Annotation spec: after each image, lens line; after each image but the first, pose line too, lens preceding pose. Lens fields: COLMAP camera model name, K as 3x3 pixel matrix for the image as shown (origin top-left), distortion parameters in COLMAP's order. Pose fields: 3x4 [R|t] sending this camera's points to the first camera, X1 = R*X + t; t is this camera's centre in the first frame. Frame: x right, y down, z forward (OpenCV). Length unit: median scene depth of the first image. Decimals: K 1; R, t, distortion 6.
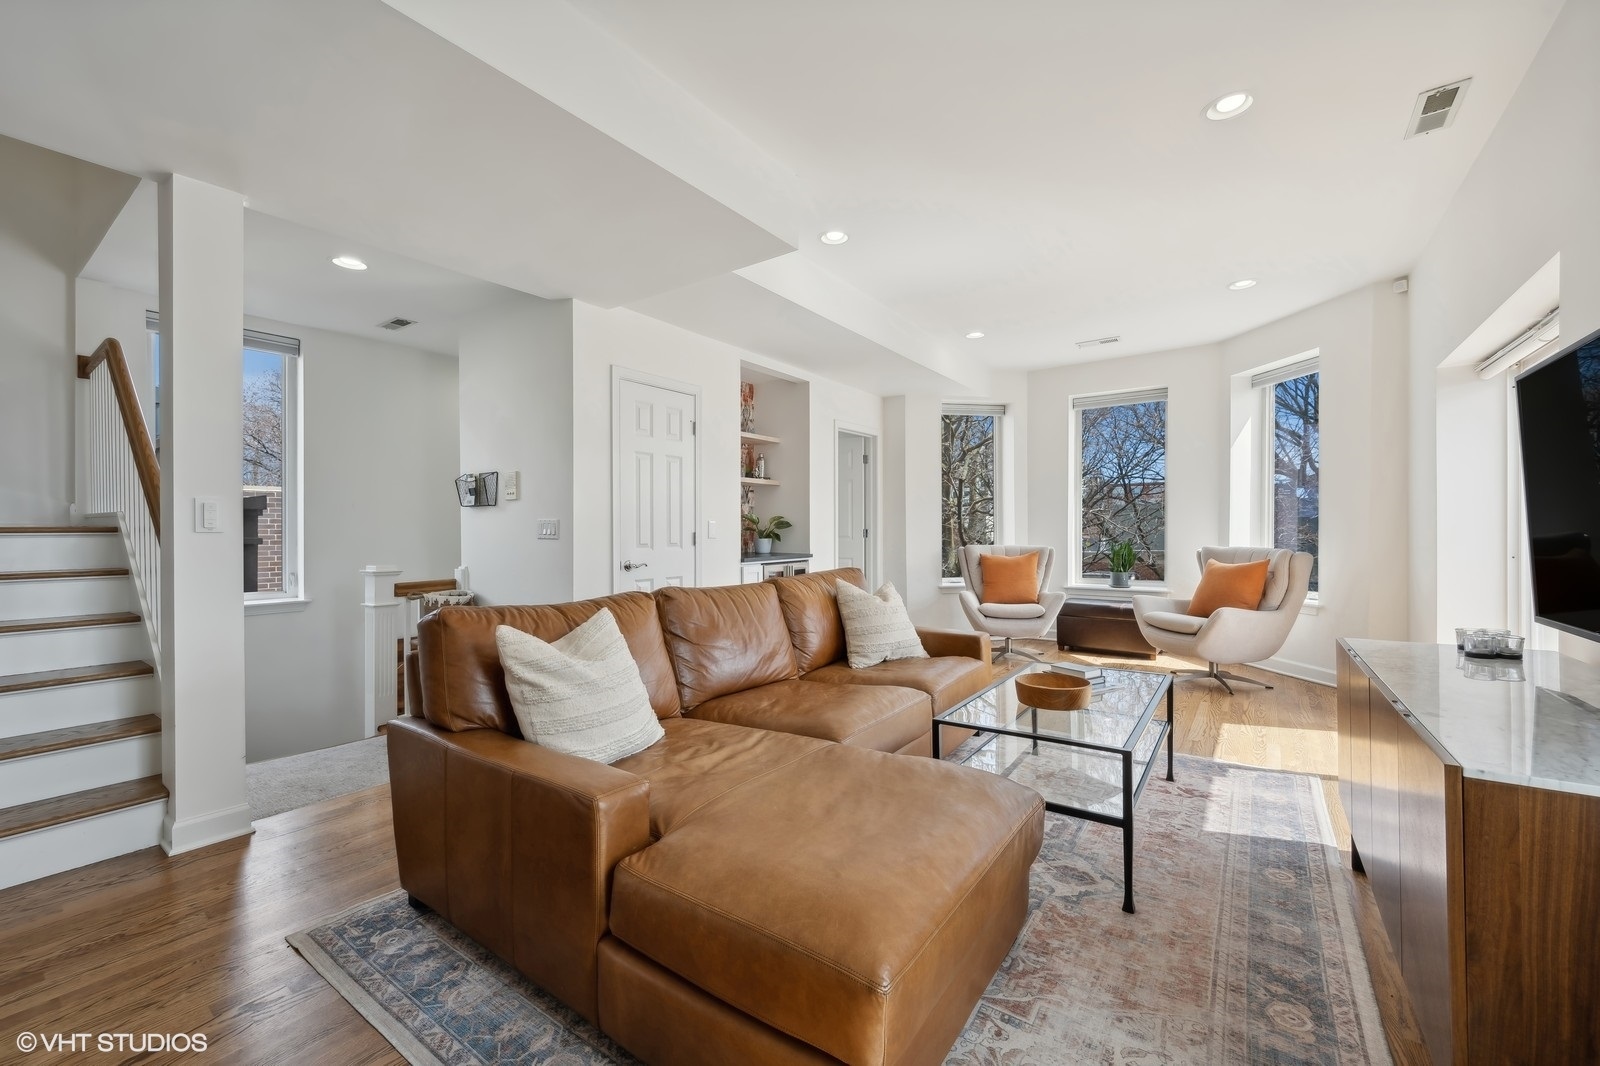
lens RADIAL K [[638.4, 0, 798.8], [0, 638.4, 532.9], [0, 0, 1]] dist [-0.001127, -0.000118]
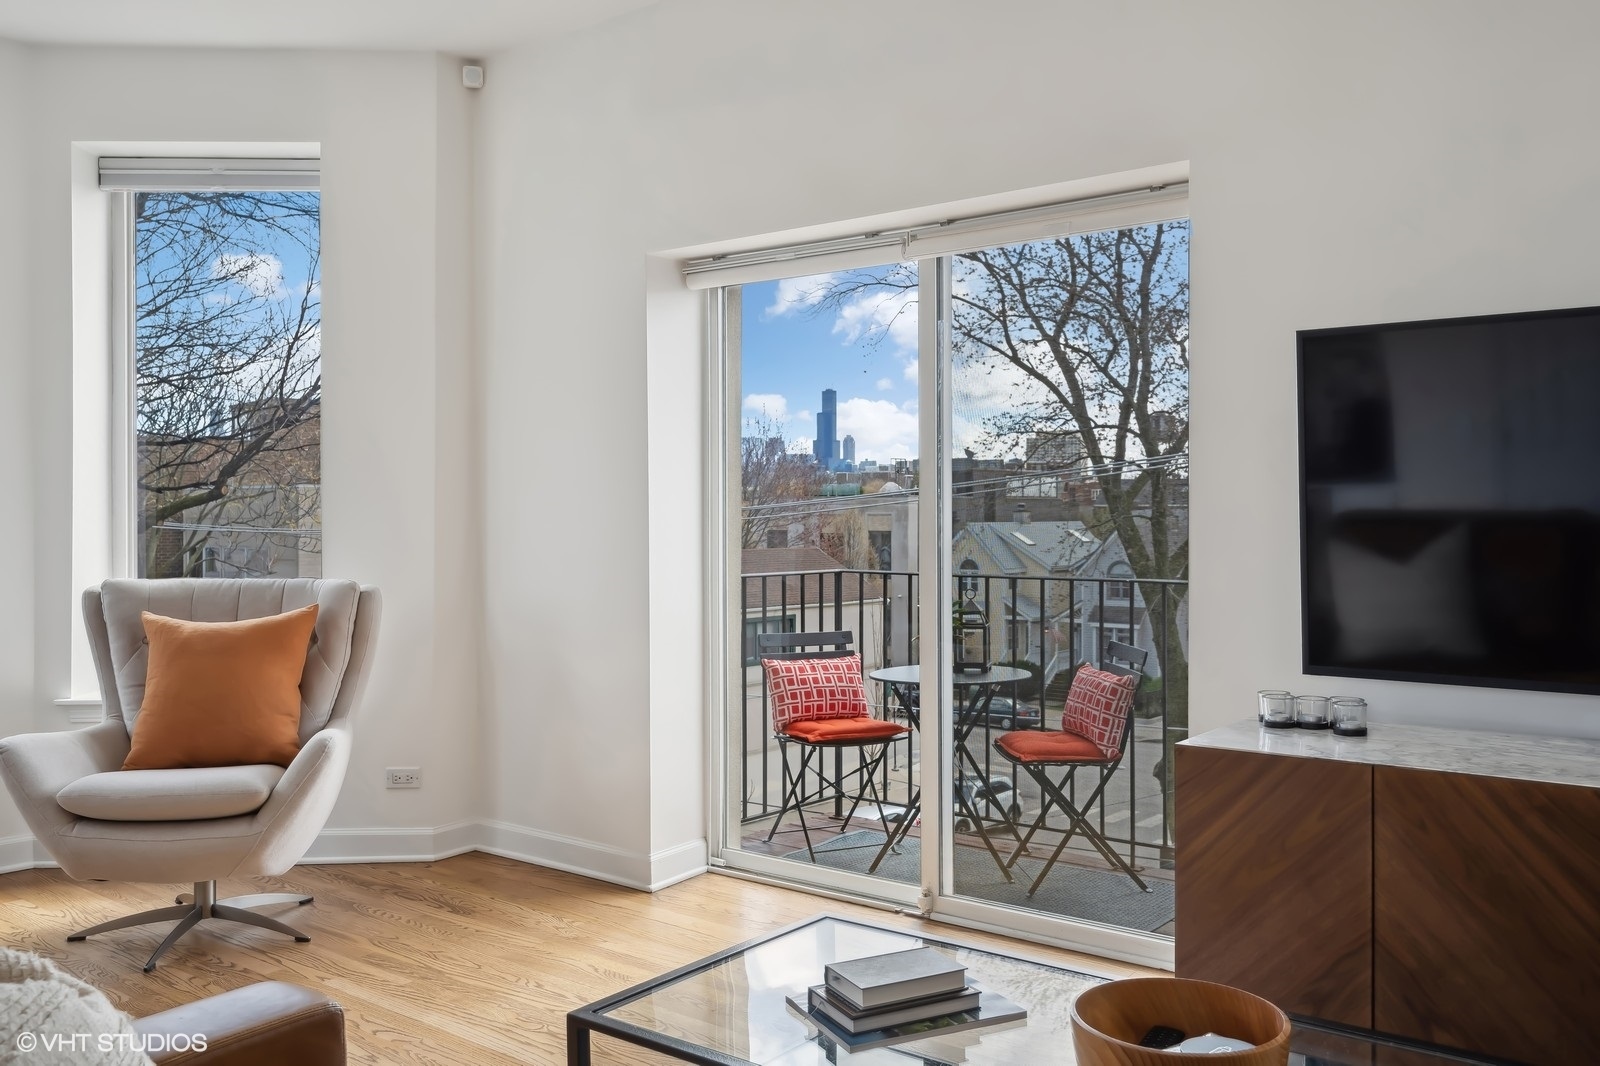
lens RADIAL K [[1384.9, 0, 806.5], [0, 1384.9, 526.4], [0, 0, 1]] dist [-0.001344, 0.006518]
pose [[0.046387, -0.005725, 0.998907, -0.193662], [0.005143, 0.999972, 0.005492, -0.015880], [-0.998910, 0.004883, 0.046415, 0.660988]]
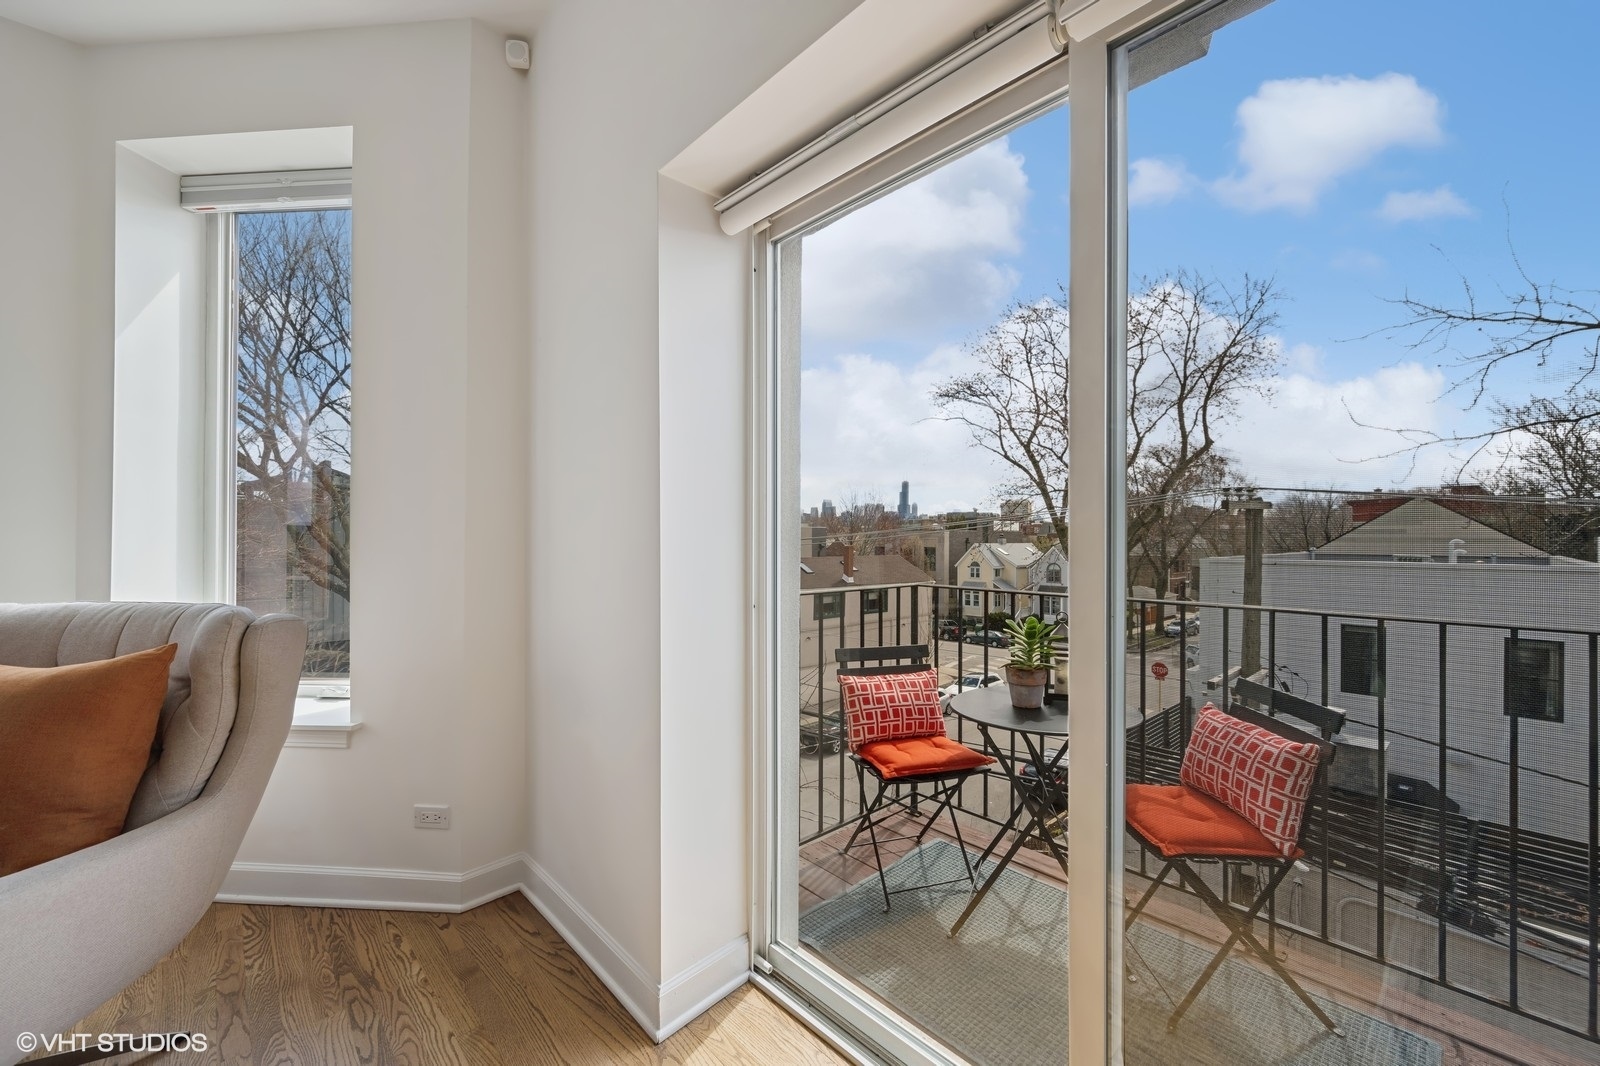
lens RADIAL K [[635.1, 0, 798.3], [0, 635.1, 543.5], [0, 0, 1]] dist [-0.000367, 0.000067]
pose [[0.195439, -0.003566, 0.980709, 0.499638], [0.000227, 0.999994, 0.003591, -0.010914], [-0.980716, -0.000480, 0.195438, 0.683262]]
